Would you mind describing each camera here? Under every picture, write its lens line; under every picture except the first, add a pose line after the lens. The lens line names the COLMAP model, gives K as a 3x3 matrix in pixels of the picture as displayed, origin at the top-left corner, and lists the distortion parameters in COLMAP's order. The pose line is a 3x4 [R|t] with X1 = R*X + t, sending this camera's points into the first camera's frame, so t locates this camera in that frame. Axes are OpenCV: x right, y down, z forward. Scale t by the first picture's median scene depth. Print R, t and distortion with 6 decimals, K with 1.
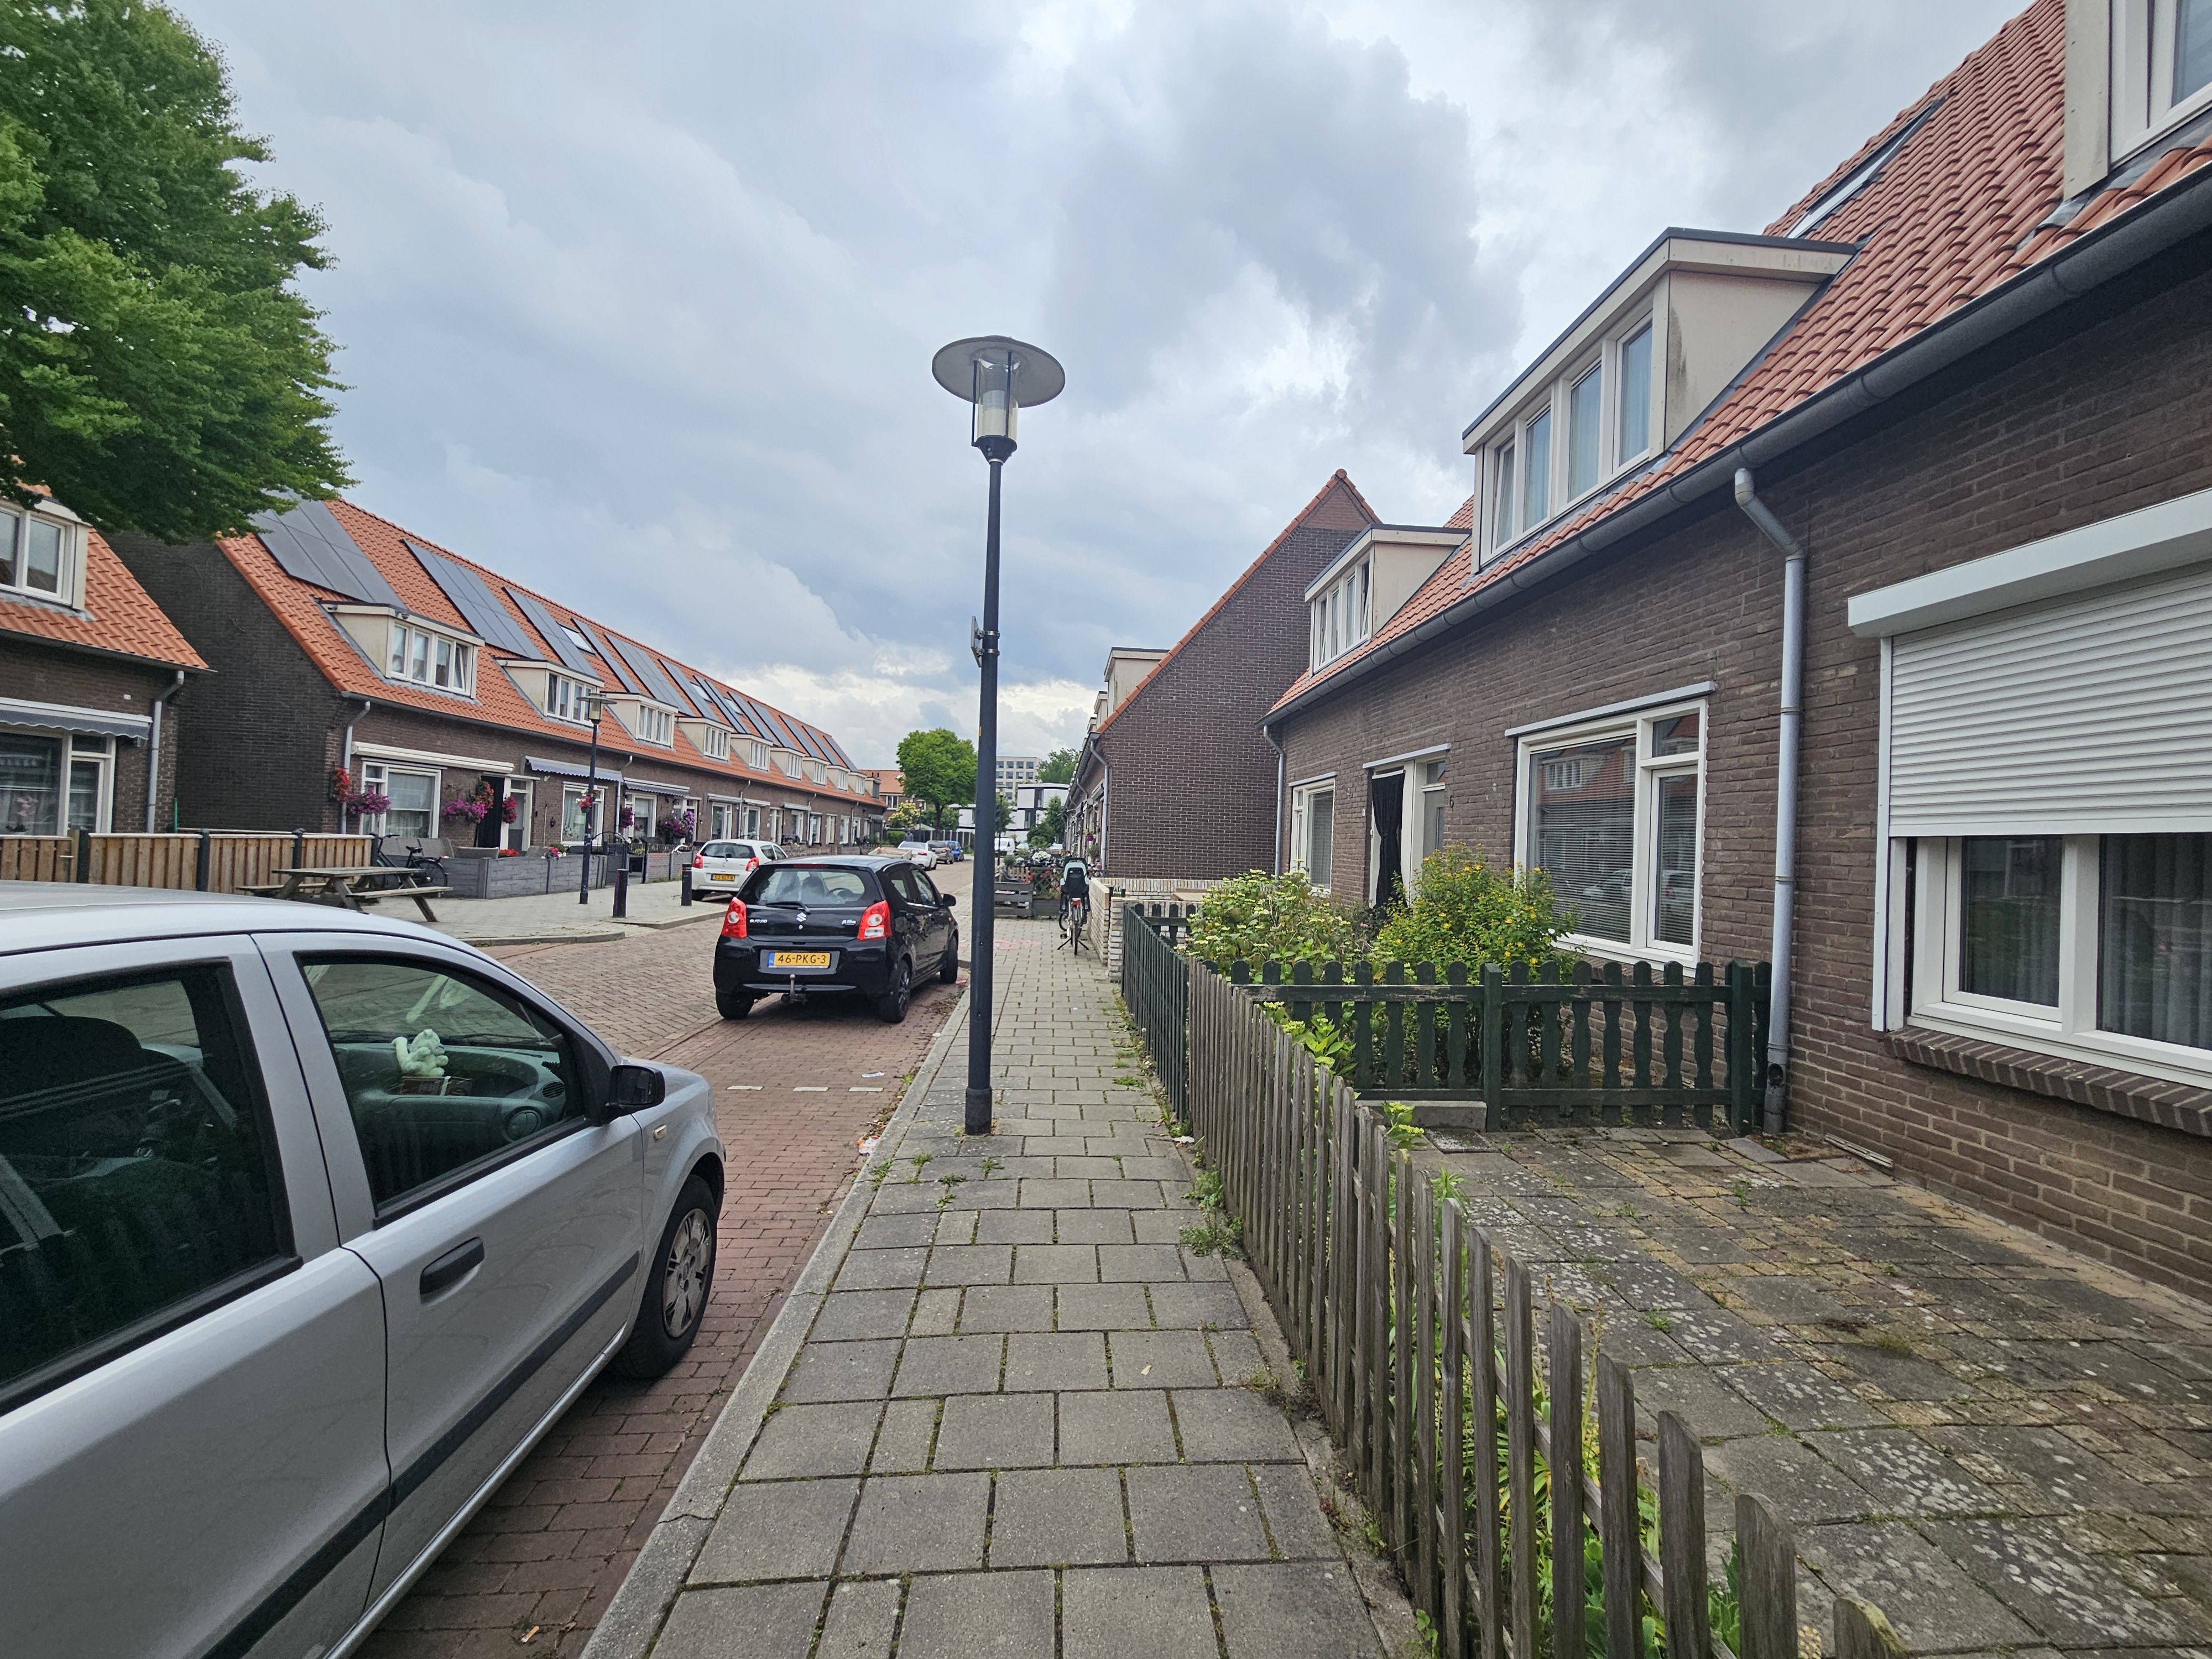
lens RADIAL K [[880.0, 0, 1106.0], [0, 880.0, 829.5], [0, 0, 1]] dist [-0.000685, -0.000047]
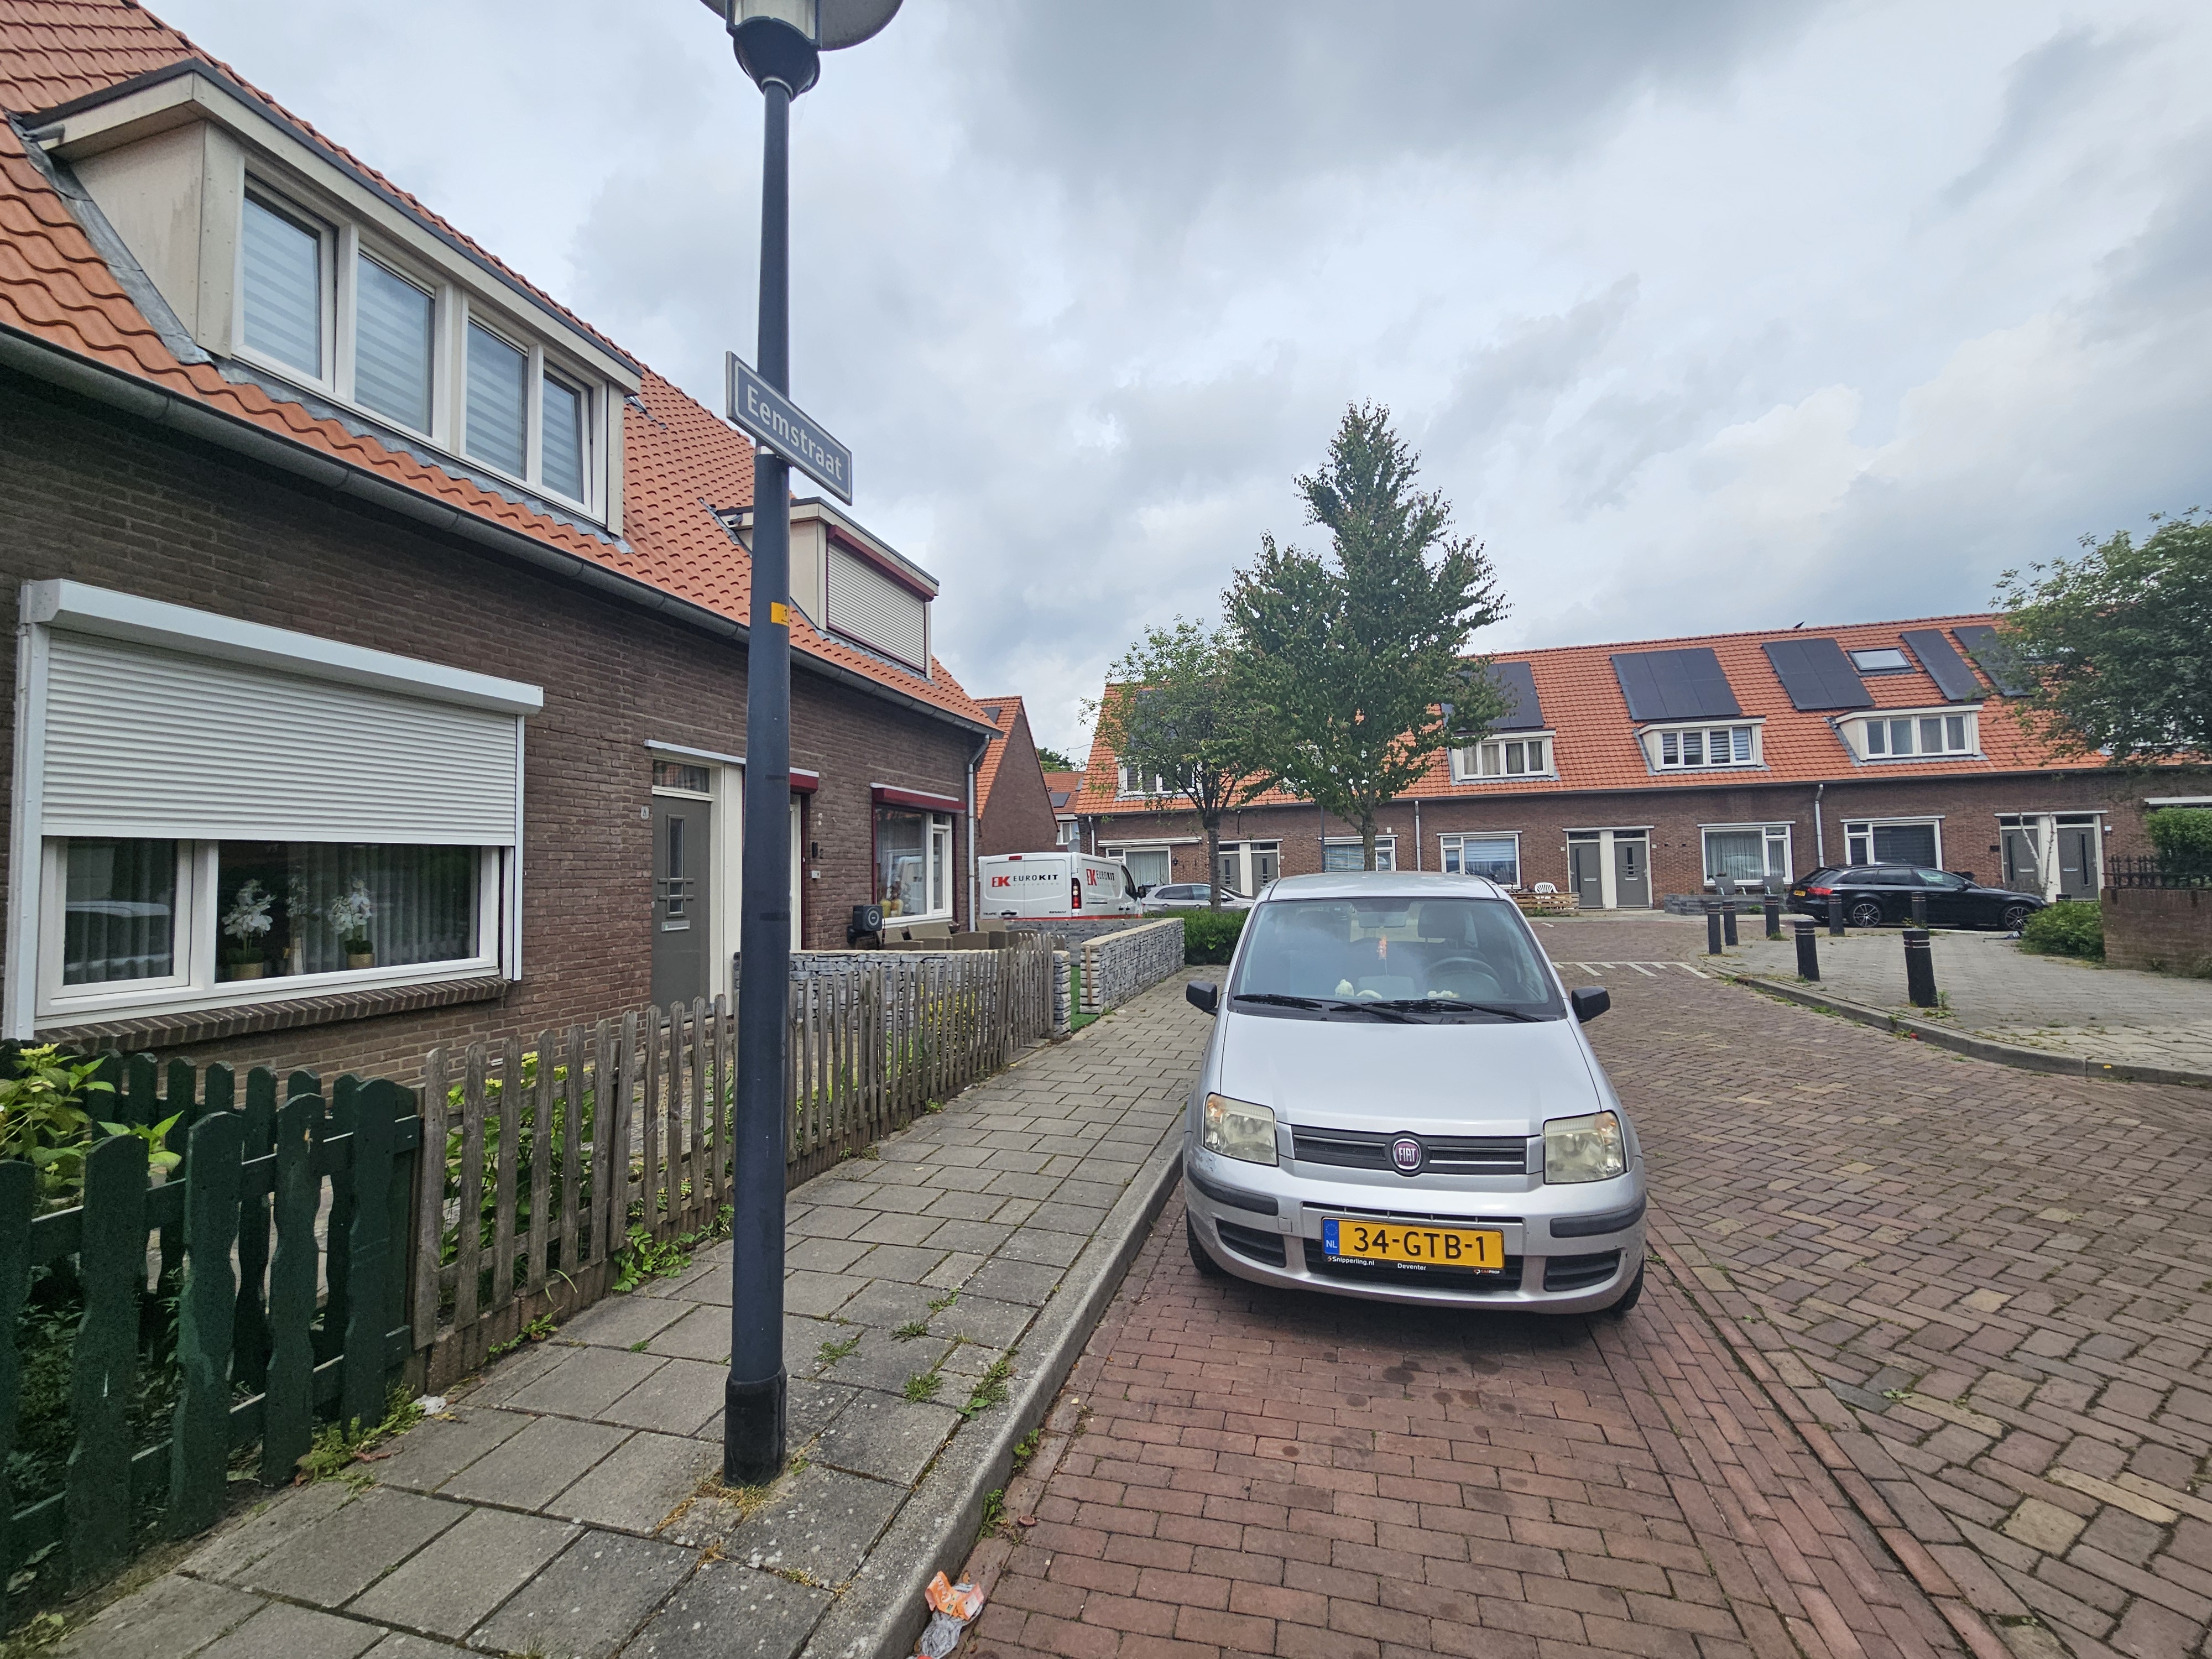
lens RADIAL K [[880.0, 0, 1106.0], [0, 880.0, 829.5], [0, 0, 1]] dist [-0.000685, -0.000047]
pose [[-0.943647, 0.000014, 0.330955, -0.599000], [-0.019869, 0.998194, -0.056693, 0.038543], [-0.330358, -0.060074, -0.941942, 1.770702]]
